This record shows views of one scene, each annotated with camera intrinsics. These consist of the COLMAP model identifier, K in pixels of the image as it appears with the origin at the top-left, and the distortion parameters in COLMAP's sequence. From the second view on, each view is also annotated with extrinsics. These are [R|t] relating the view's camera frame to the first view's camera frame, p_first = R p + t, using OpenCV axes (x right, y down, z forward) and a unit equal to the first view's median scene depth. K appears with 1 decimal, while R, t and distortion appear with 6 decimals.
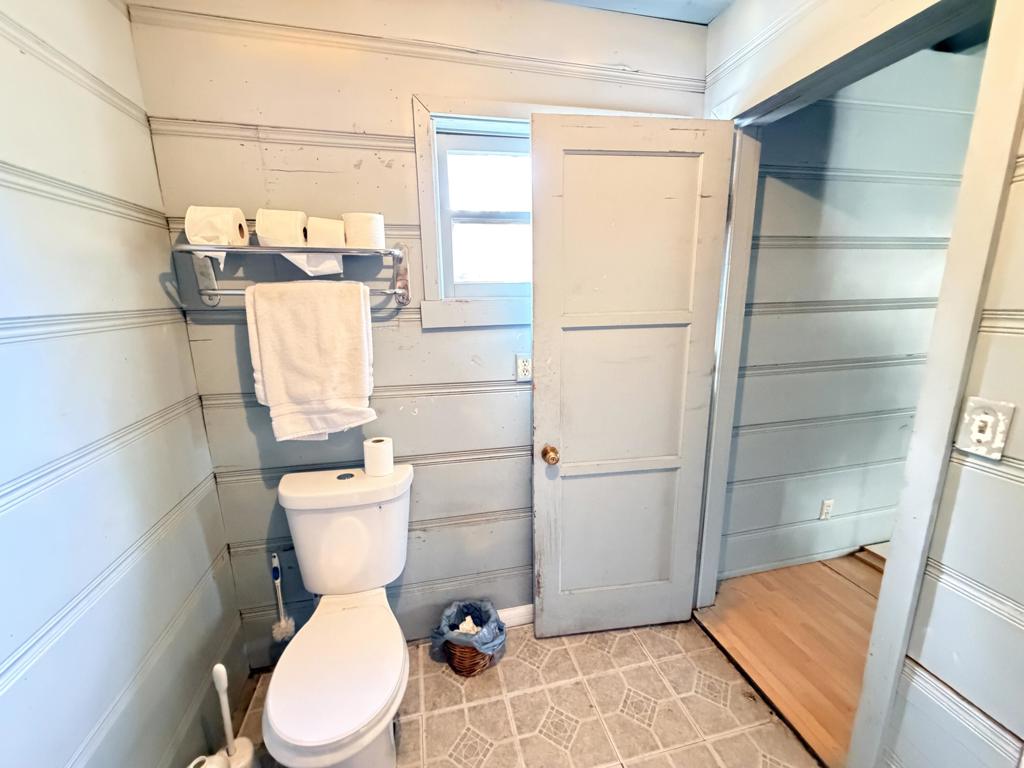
lens RADIAL K [[409.7, 0, 510.6], [0, 409.7, 385.3], [0, 0, 1]] dist [-0.002081, -0.000096]
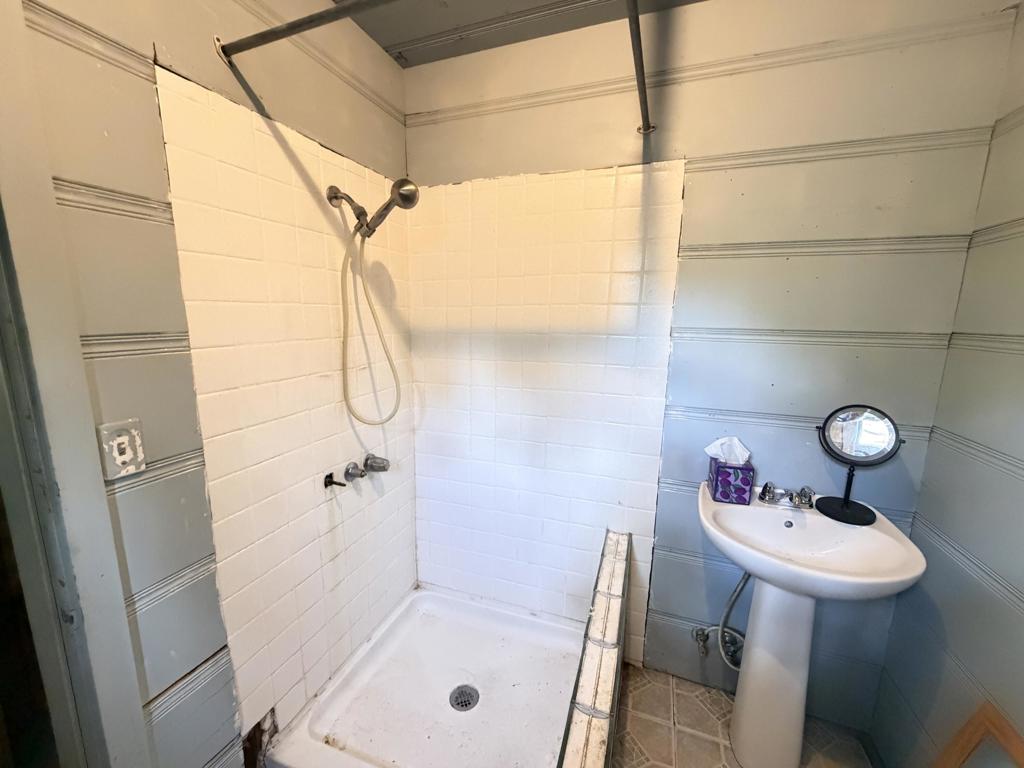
lens RADIAL K [[409.7, 0, 508.5], [0, 409.7, 384.2], [0, 0, 1]] dist [-0.002081, -0.000096]
pose [[-0.835451, -0.090705, 0.542027, -0.181763], [0.112390, 0.937241, 0.330073, -0.273864], [-0.537949, 0.336678, -0.772825, 1.204616]]
